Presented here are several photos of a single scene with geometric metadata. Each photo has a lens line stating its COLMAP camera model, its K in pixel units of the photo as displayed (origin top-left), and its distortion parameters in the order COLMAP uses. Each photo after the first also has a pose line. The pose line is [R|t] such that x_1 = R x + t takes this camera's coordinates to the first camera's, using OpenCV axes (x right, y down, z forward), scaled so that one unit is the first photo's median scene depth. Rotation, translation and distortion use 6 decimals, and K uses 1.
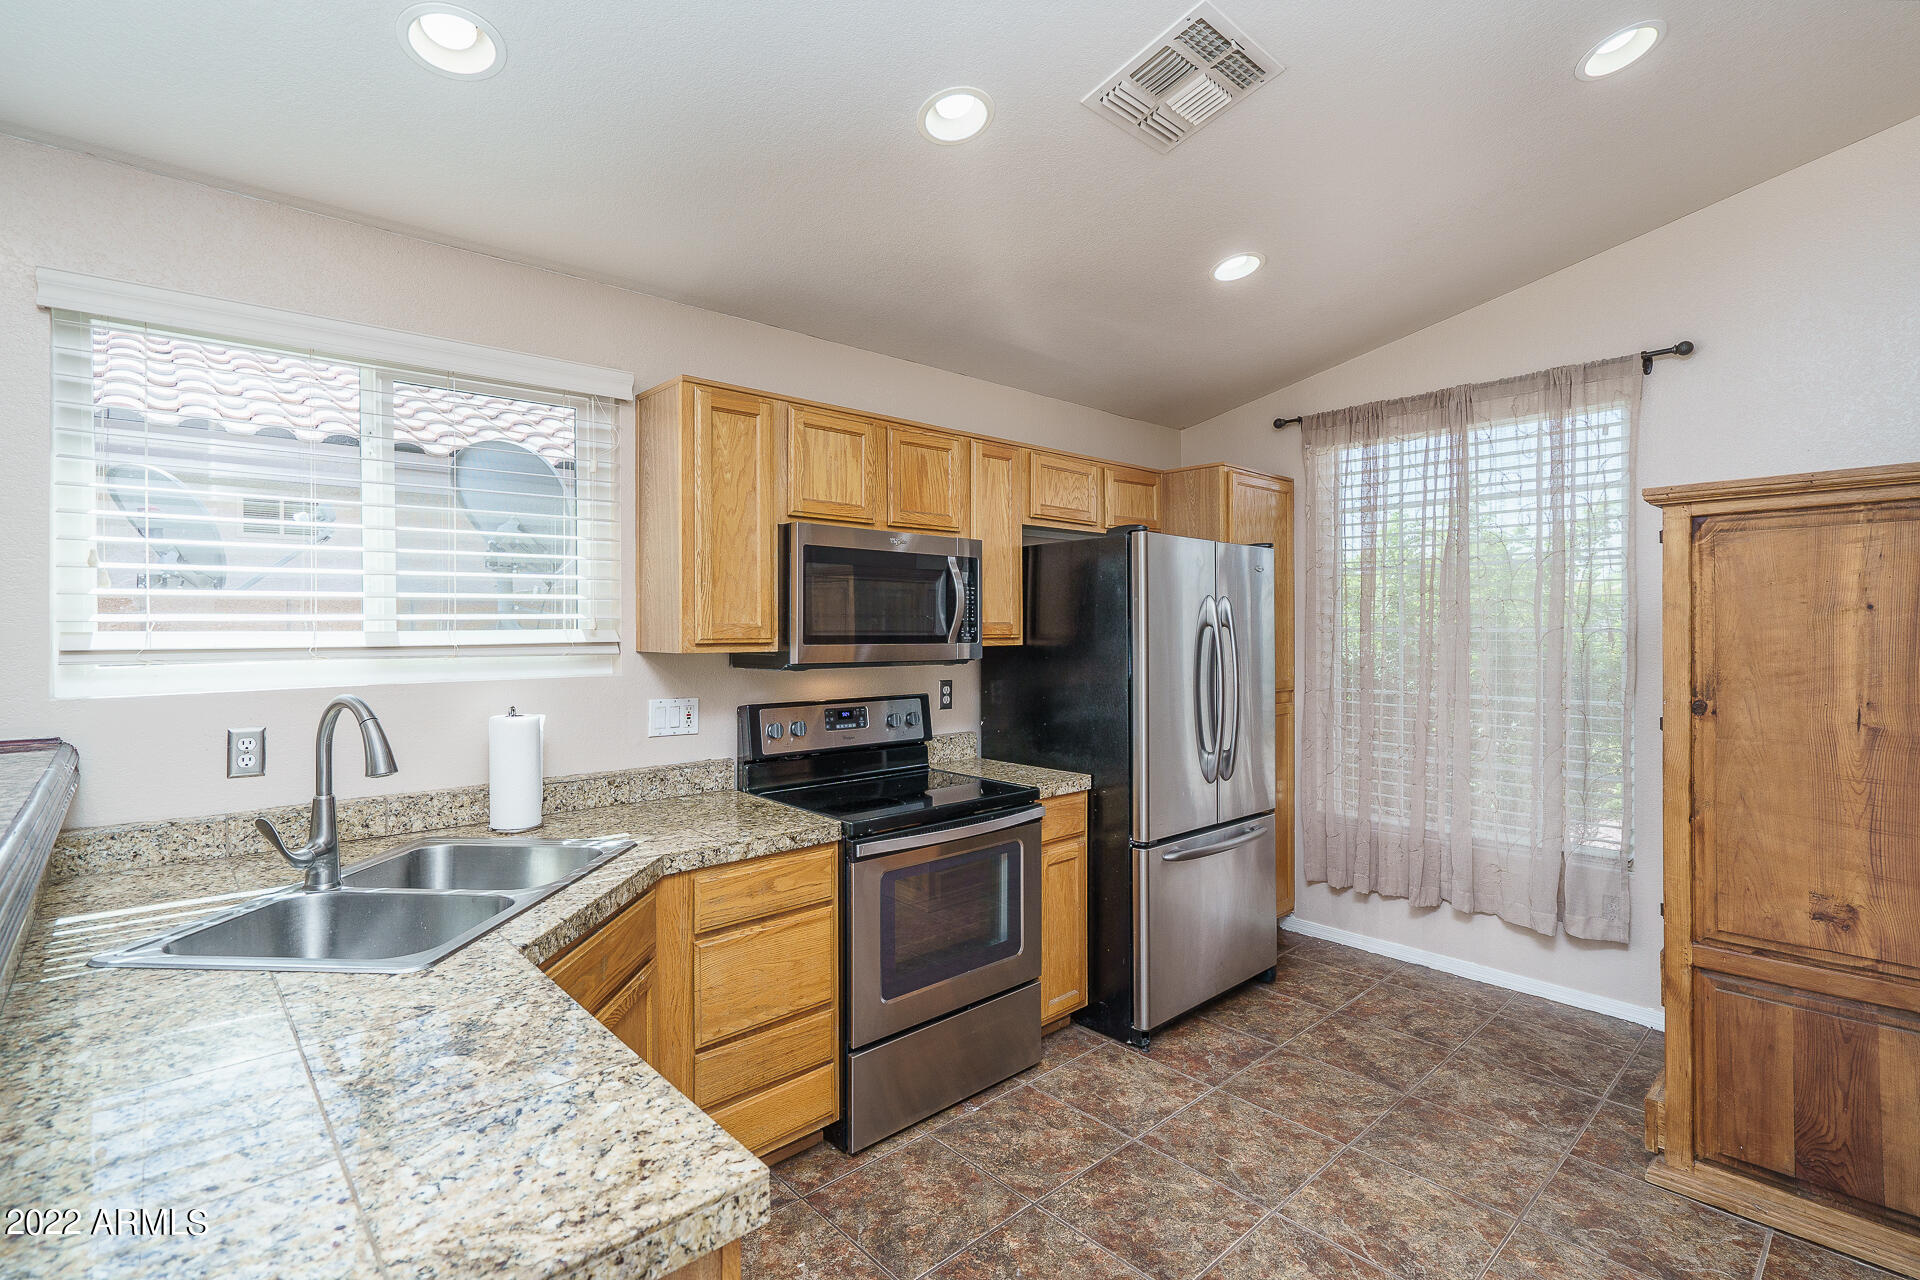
lens RADIAL K [[878.3, 0, 964.4], [0, 878.3, 633.9], [0, 0, 1]] dist [-0.012661, 0.002473]
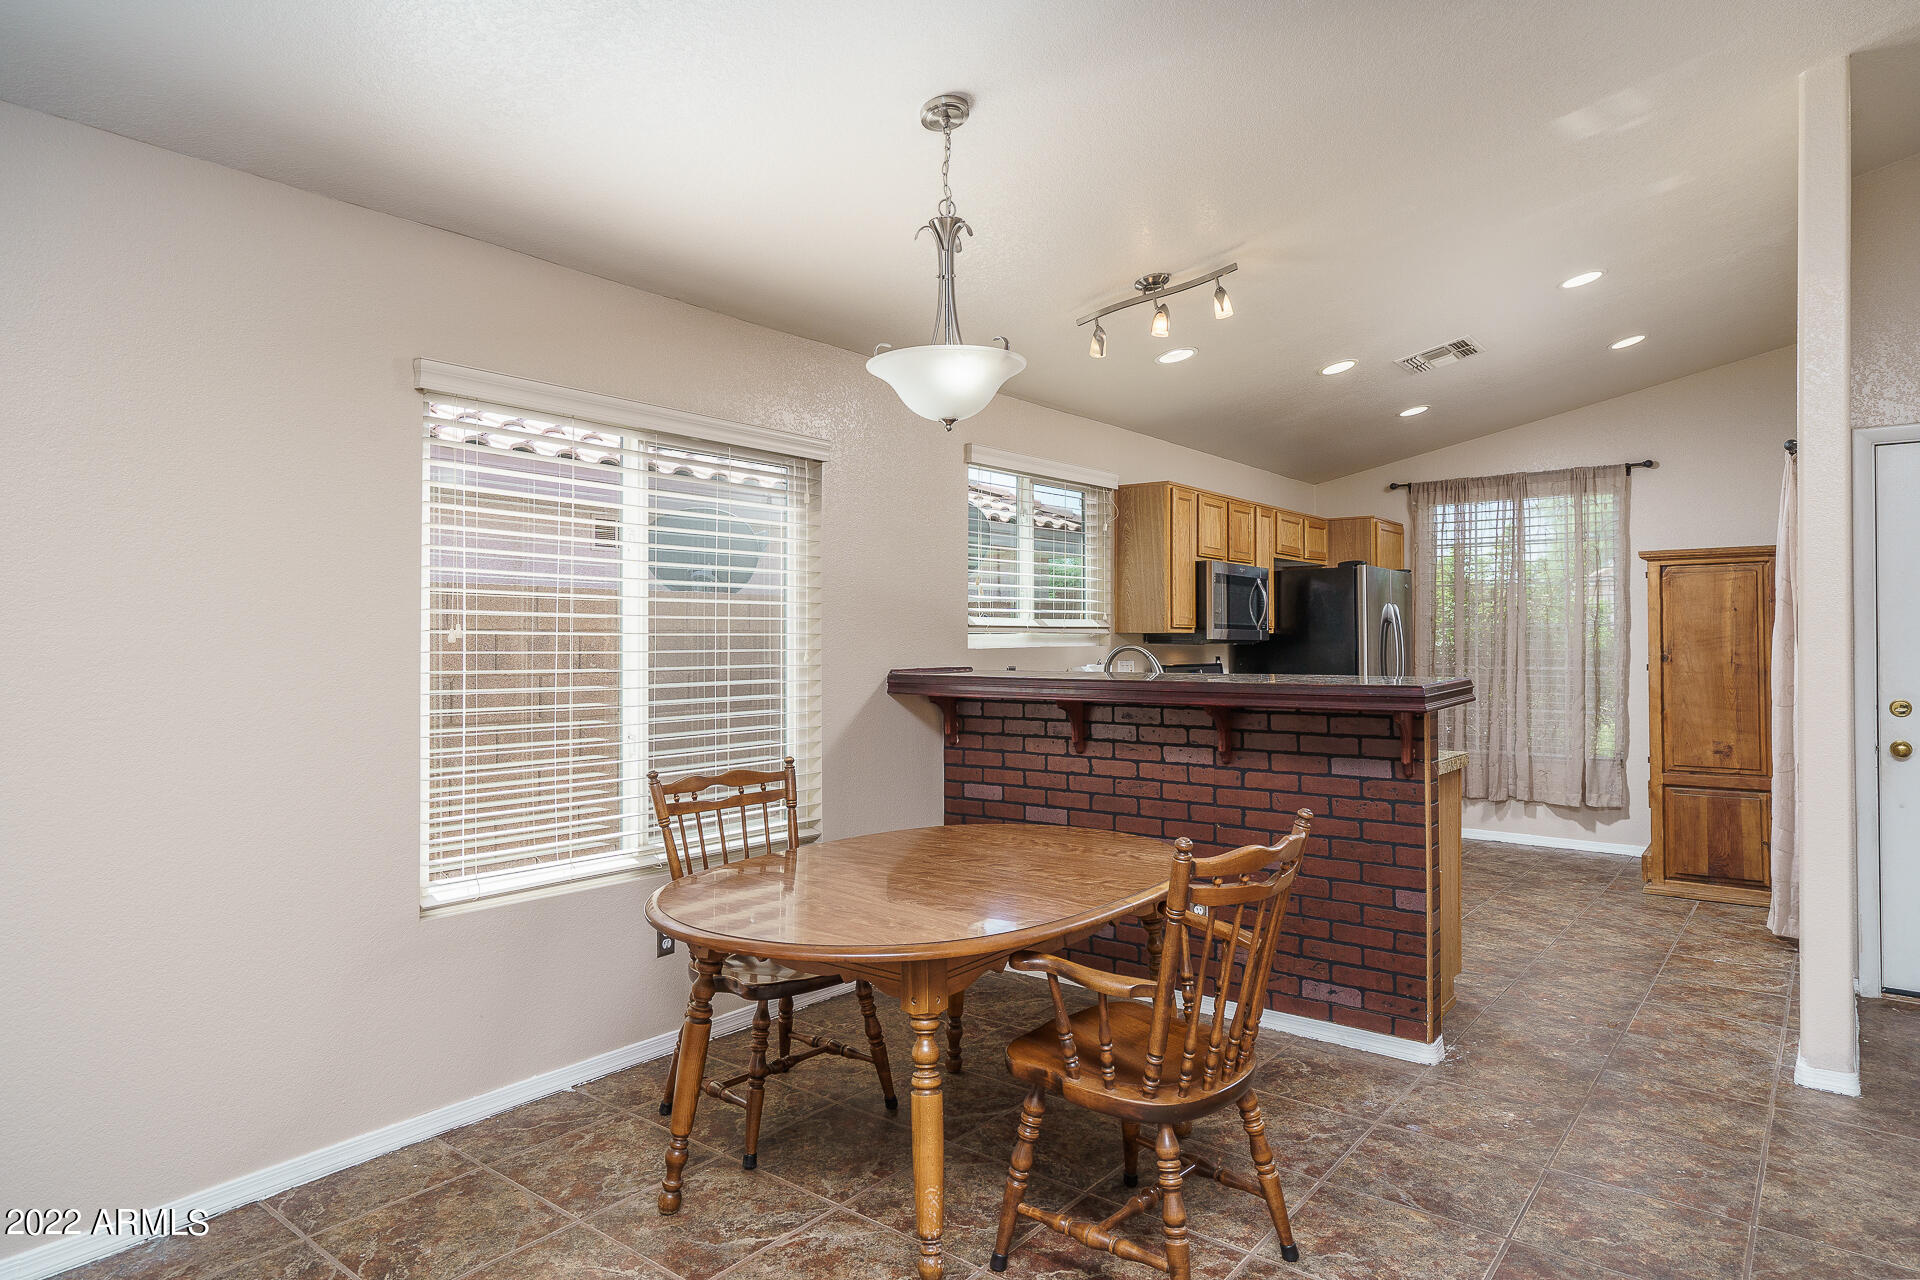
lens RADIAL K [[1090.8, 0, 946.5], [0, 1090.8, 631.8], [0, 0, 1]] dist [-0.008111, -0.002921]
pose [[0.988796, 0.000979, 0.149269, -0.906521], [0.001247, 0.999889, -0.014816, 0.043429], [-0.149267, 0.014836, 0.988686, -0.957423]]
